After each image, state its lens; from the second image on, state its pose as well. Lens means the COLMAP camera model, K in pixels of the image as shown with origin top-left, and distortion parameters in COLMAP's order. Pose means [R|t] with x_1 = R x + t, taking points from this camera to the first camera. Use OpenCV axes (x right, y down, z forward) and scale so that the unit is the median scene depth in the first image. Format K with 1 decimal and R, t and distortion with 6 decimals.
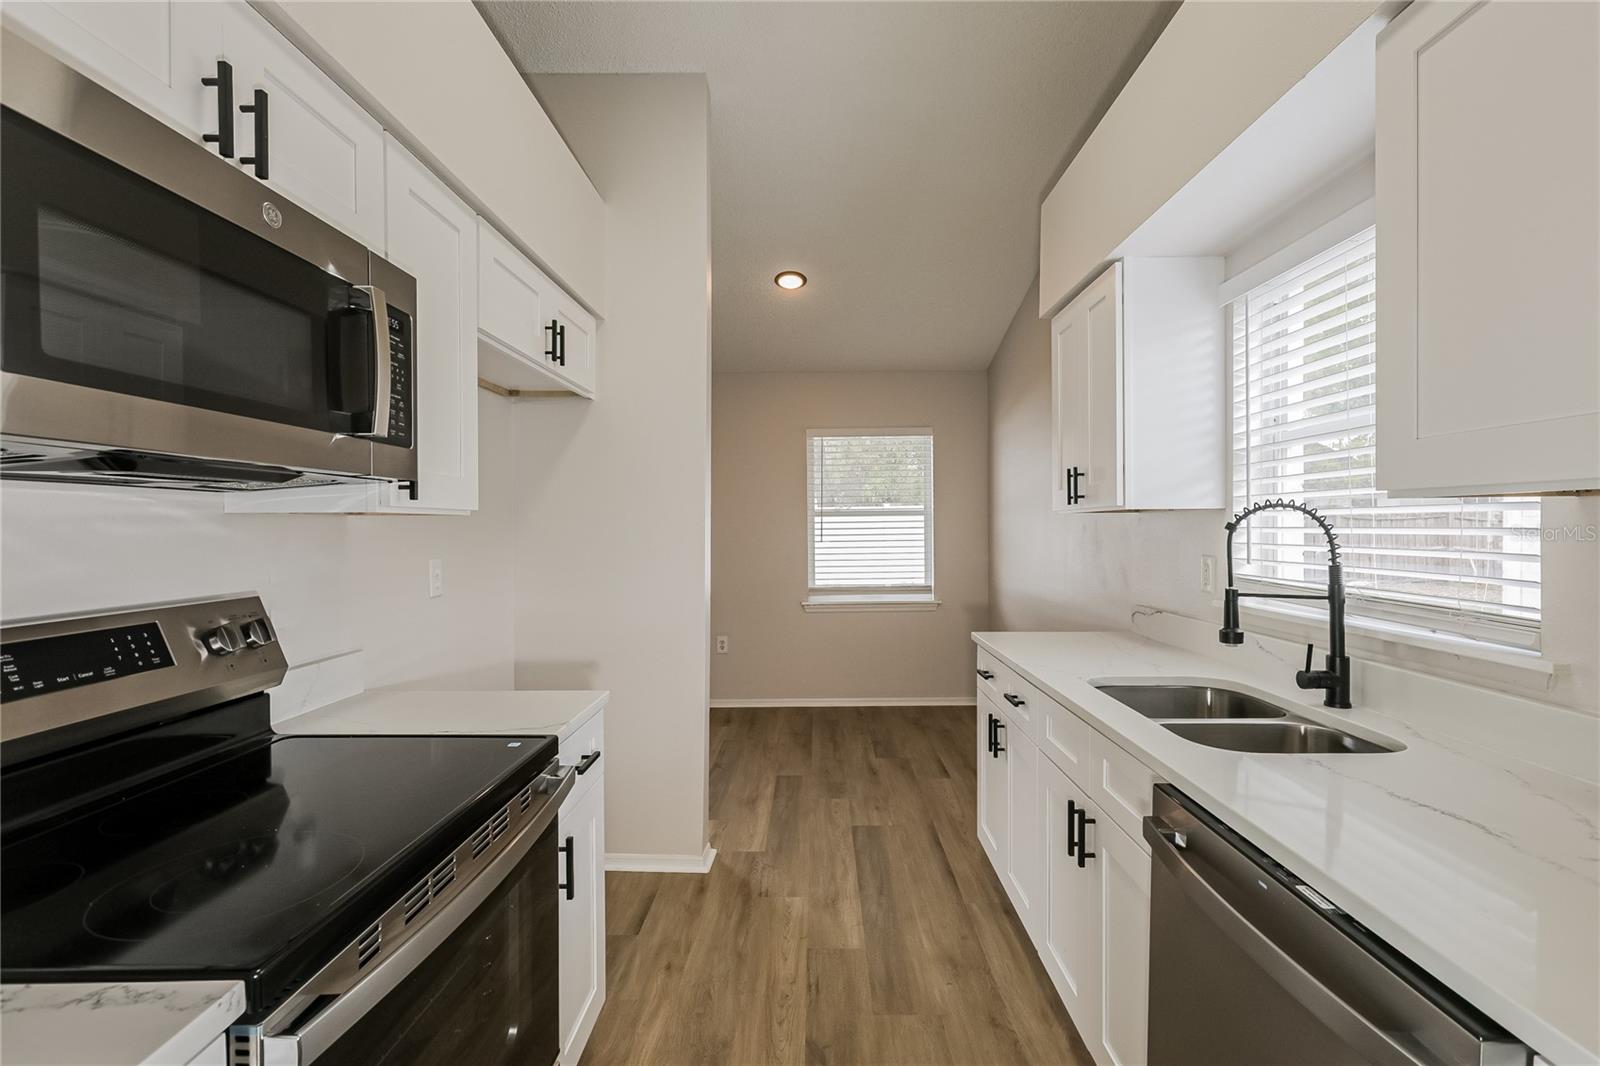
lens RADIAL K [[775.3, 0, 806.0], [0, 775.3, 524.8], [0, 0, 1]] dist [0.000341, 0.000132]
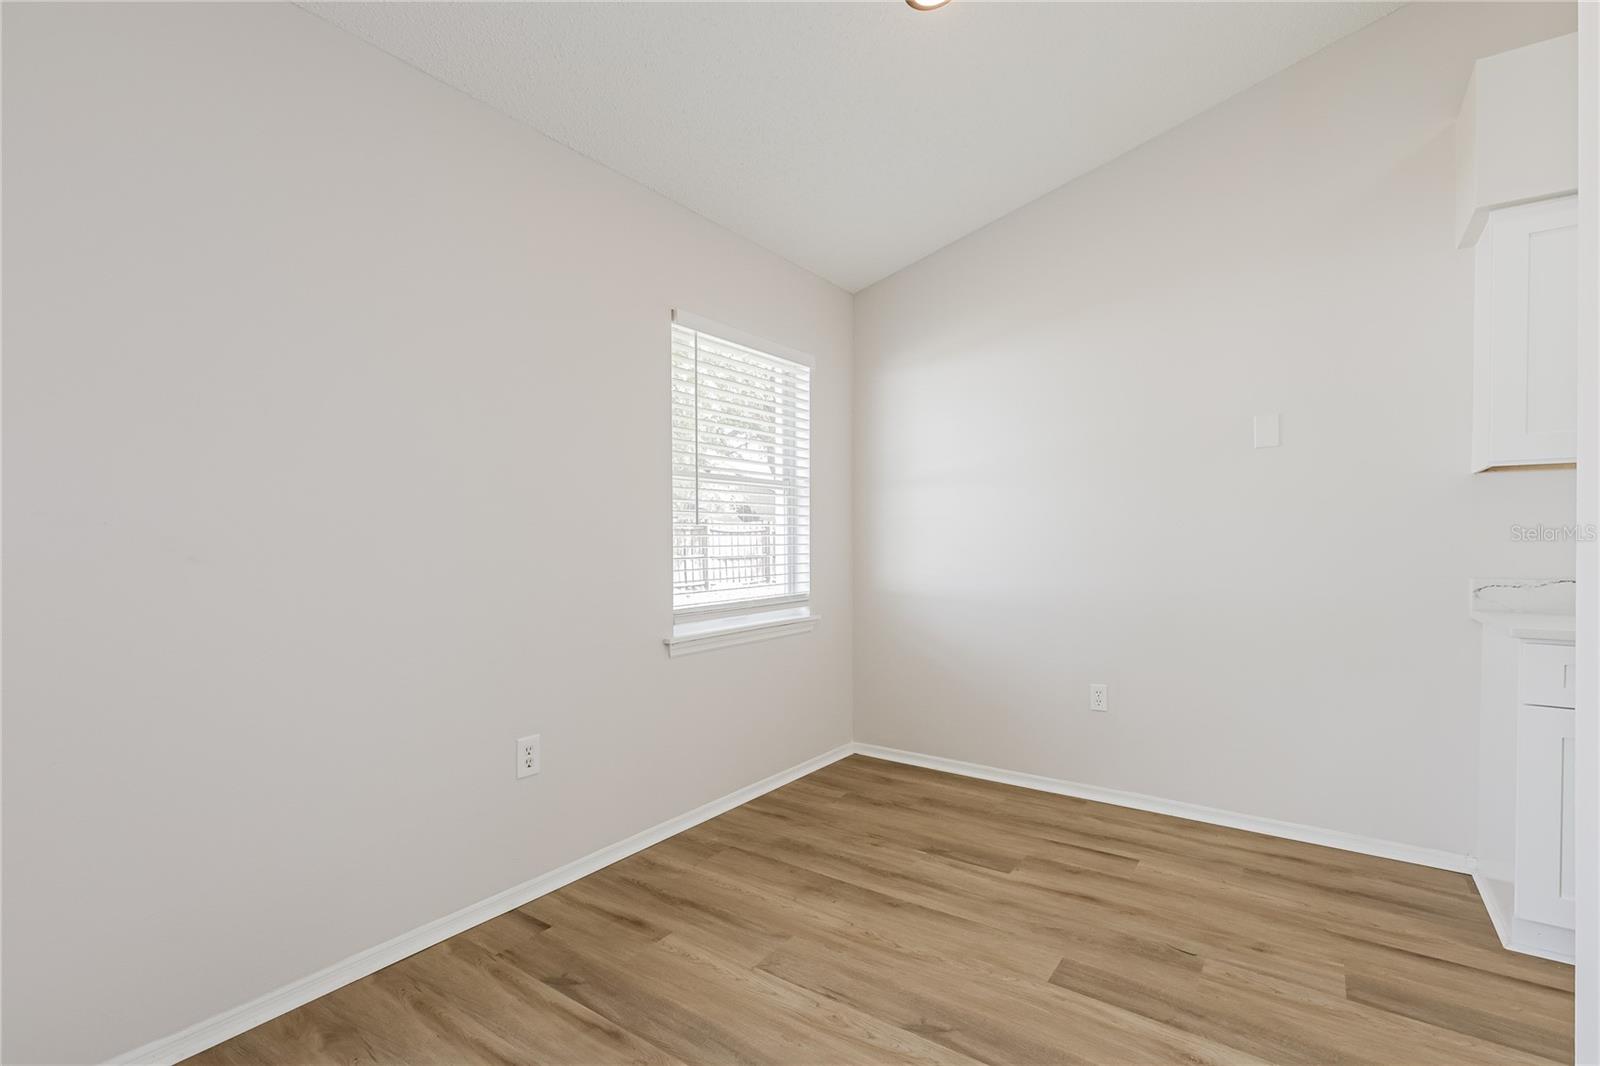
lens RADIAL K [[753.8, 0, 833.6], [0, 753.8, 545.4], [0, 0, 1]] dist [-0.000027, 0.000000]
pose [[0.550563, -0.003032, 0.834788, -0.447084], [0.004590, 0.999989, 0.000605, 0.043993], [-0.834781, 0.003499, 0.550571, 0.754644]]
